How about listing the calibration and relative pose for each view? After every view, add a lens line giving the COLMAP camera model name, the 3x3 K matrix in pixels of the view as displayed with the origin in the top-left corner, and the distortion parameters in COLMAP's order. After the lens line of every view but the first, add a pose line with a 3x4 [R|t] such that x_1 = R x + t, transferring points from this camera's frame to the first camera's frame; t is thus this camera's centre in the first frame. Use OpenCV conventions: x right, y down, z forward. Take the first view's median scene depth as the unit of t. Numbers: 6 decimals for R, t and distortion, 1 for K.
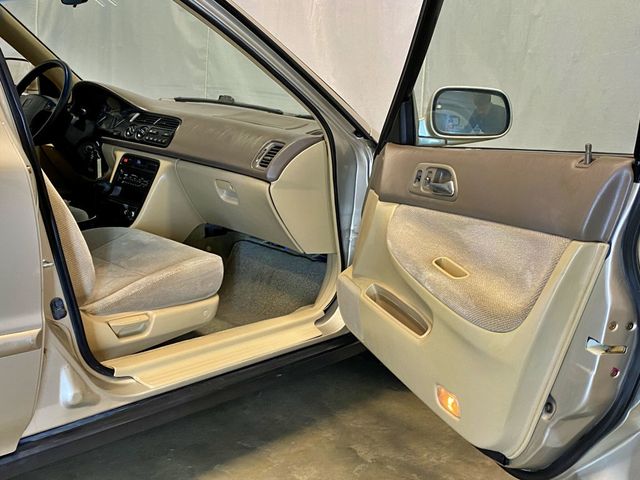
lens RADIAL K [[676.3, 0, 316.4], [0, 676.3, 233.3], [0, 0, 1]] dist [0.050454, 0.000000]
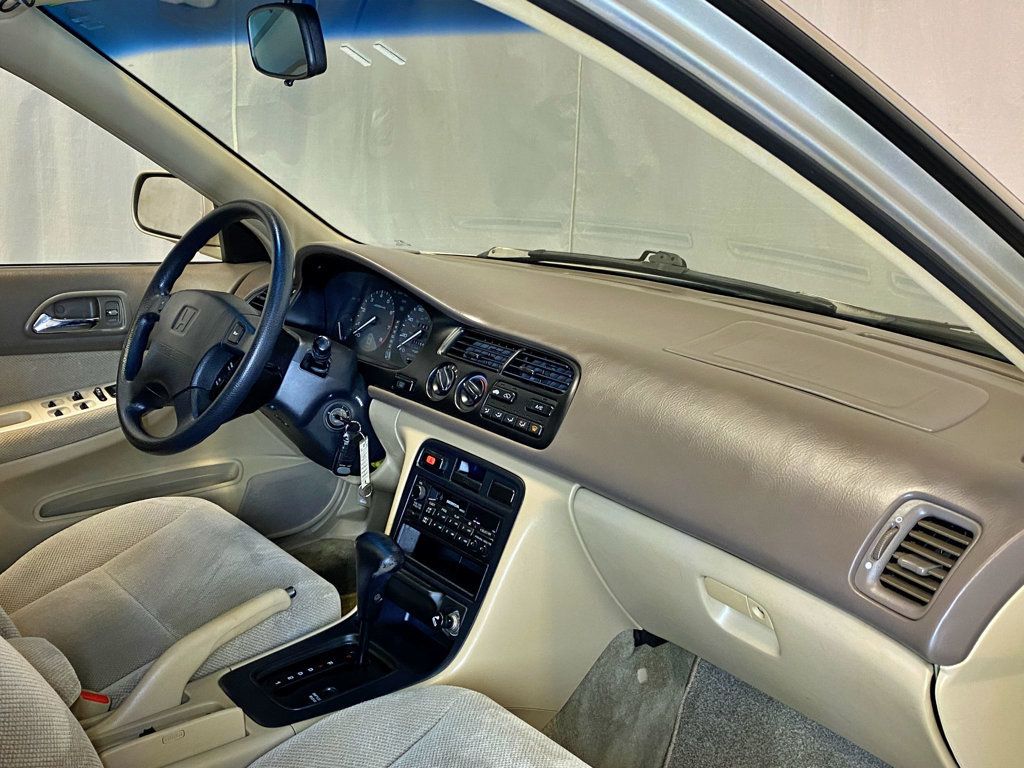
lens RADIAL K [[1082.1, 0, 520.6], [0, 1082.1, 391.2], [0, 0, 1]] dist [0.050454, 0.000000]
pose [[0.986463, -0.013800, -0.163405, -0.132651], [0.019732, 0.999202, 0.034734, -0.169597], [0.162795, -0.037488, 0.985947, 0.415102]]
